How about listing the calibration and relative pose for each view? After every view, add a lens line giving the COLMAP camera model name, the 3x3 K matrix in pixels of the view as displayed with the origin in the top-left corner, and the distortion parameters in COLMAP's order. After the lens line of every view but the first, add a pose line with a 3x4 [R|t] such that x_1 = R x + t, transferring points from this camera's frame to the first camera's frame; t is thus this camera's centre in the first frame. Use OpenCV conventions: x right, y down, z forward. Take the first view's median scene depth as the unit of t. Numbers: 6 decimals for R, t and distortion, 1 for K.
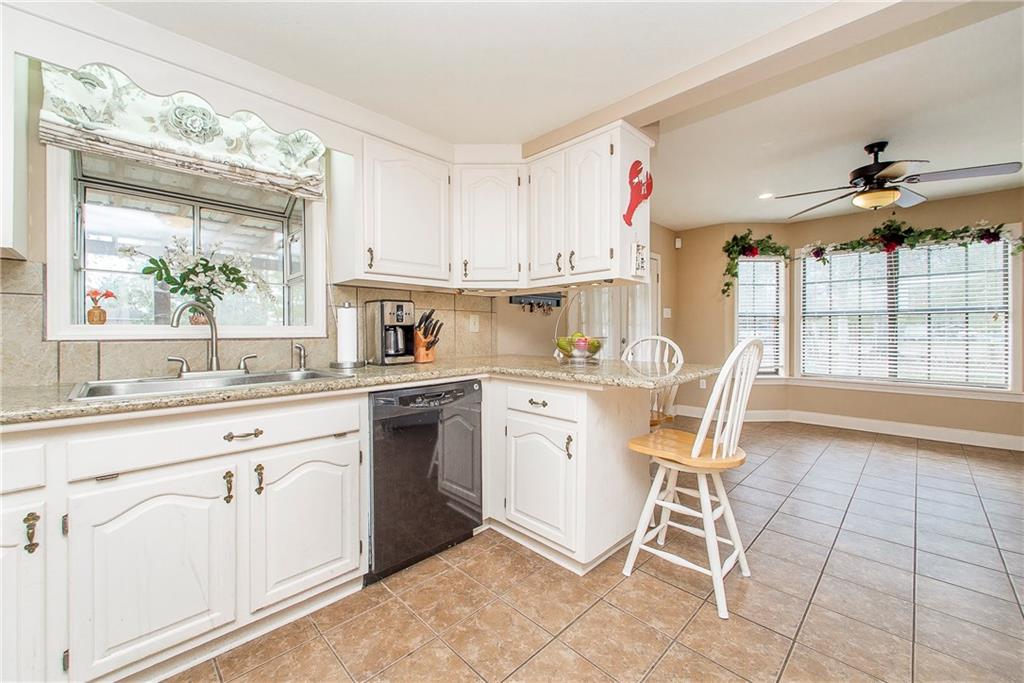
lens RADIAL K [[403.0, 0, 504.8], [0, 403.0, 331.6], [0, 0, 1]] dist [0.012557, -0.007046]
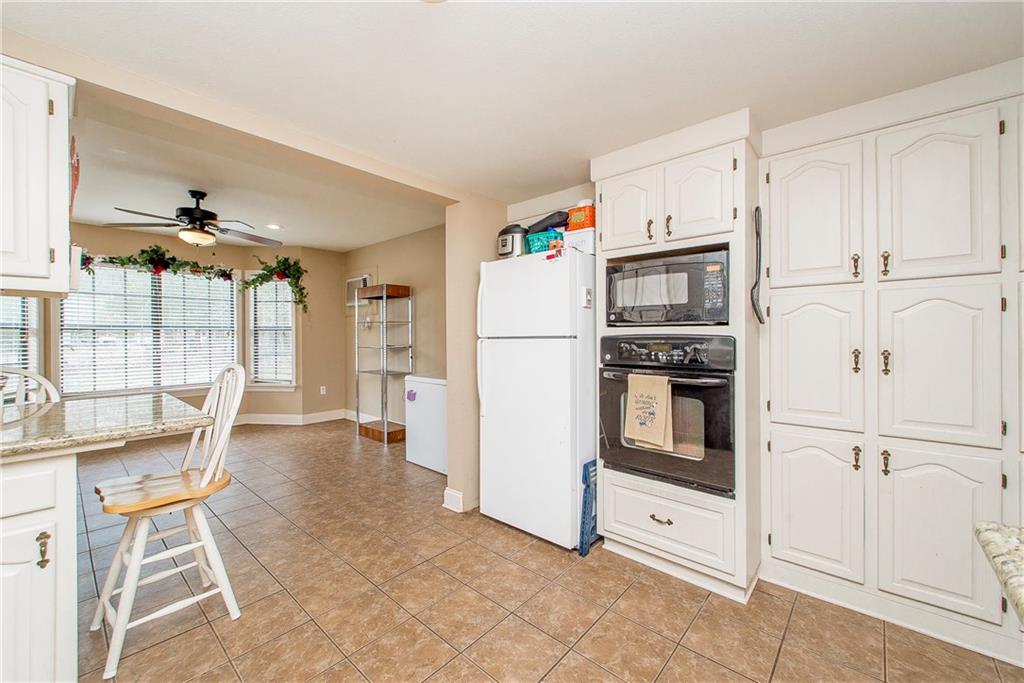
lens RADIAL K [[403.4, 0, 503.1], [0, 403.4, 338.3], [0, 0, 1]] dist [0.000160, 0.000065]
pose [[-0.066847, -0.009858, 0.997715, -0.440095], [0.005210, 0.999934, 0.010229, -0.050822], [-0.997750, 0.005882, -0.066791, 0.244024]]
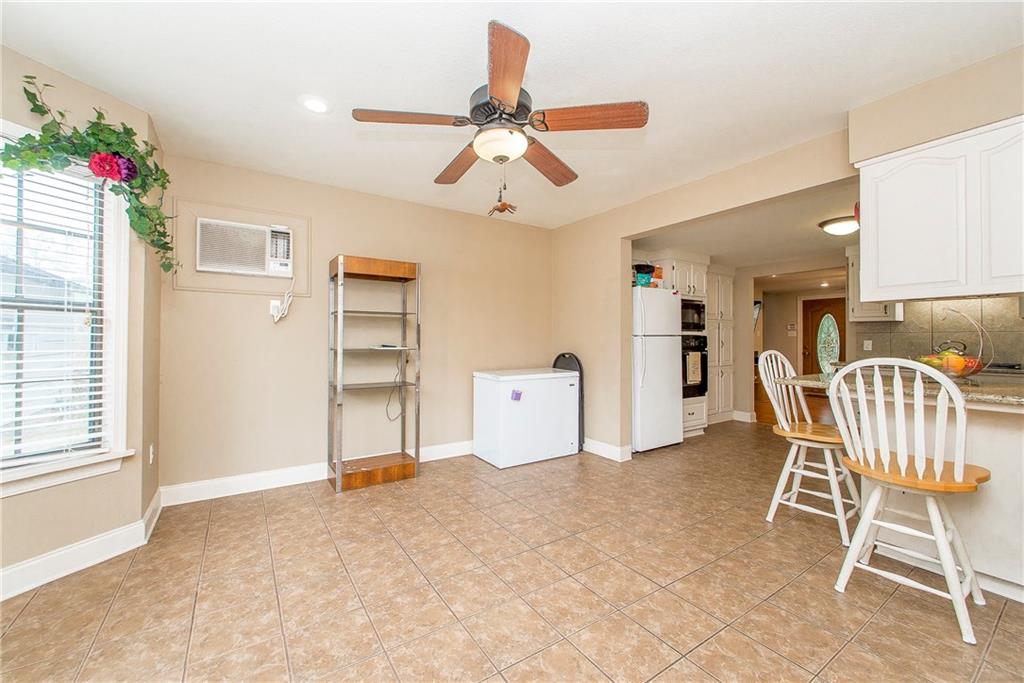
lens RADIAL K [[403.4, 0, 503.1], [0, 403.4, 338.3], [0, 0, 1]] dist [0.000160, 0.000065]
pose [[-0.981074, -0.002822, 0.193613, 1.039575], [-0.003121, 0.999994, -0.001238, -0.022616], [-0.193609, -0.001819, -0.981077, 2.164326]]
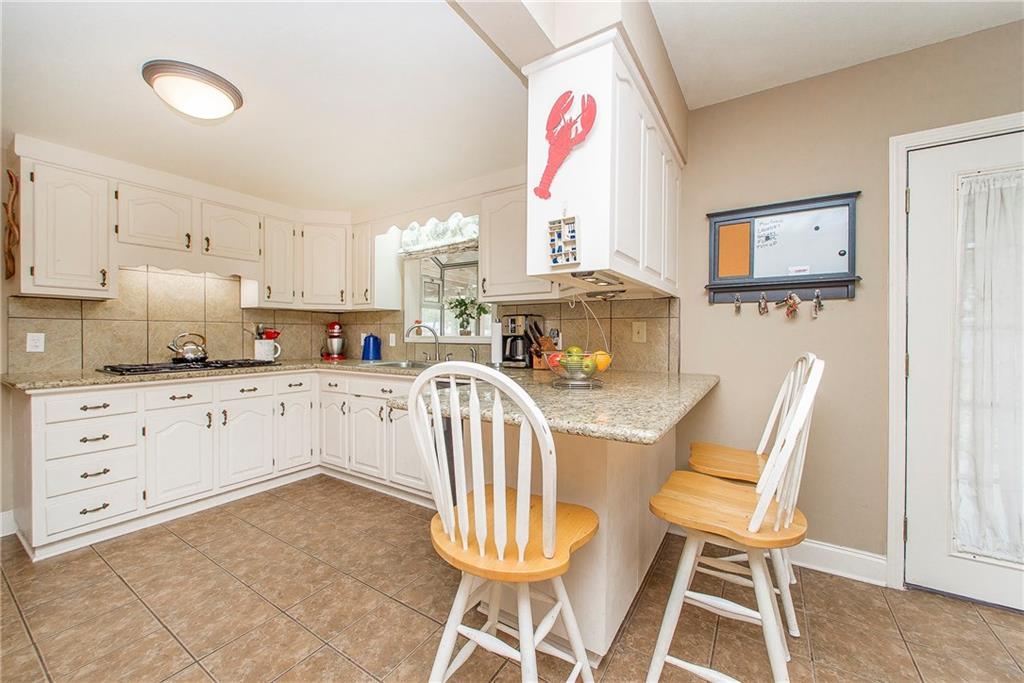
lens RADIAL K [[398.4, 0, 502.8], [0, 398.4, 337.3], [0, 0, 1]] dist [0.013783, -0.008096]
pose [[0.215695, 0.008777, -0.976421, 0.903999], [-0.003819, 0.999960, 0.008145, -0.020089], [0.976453, 0.001972, 0.215720, 0.715522]]
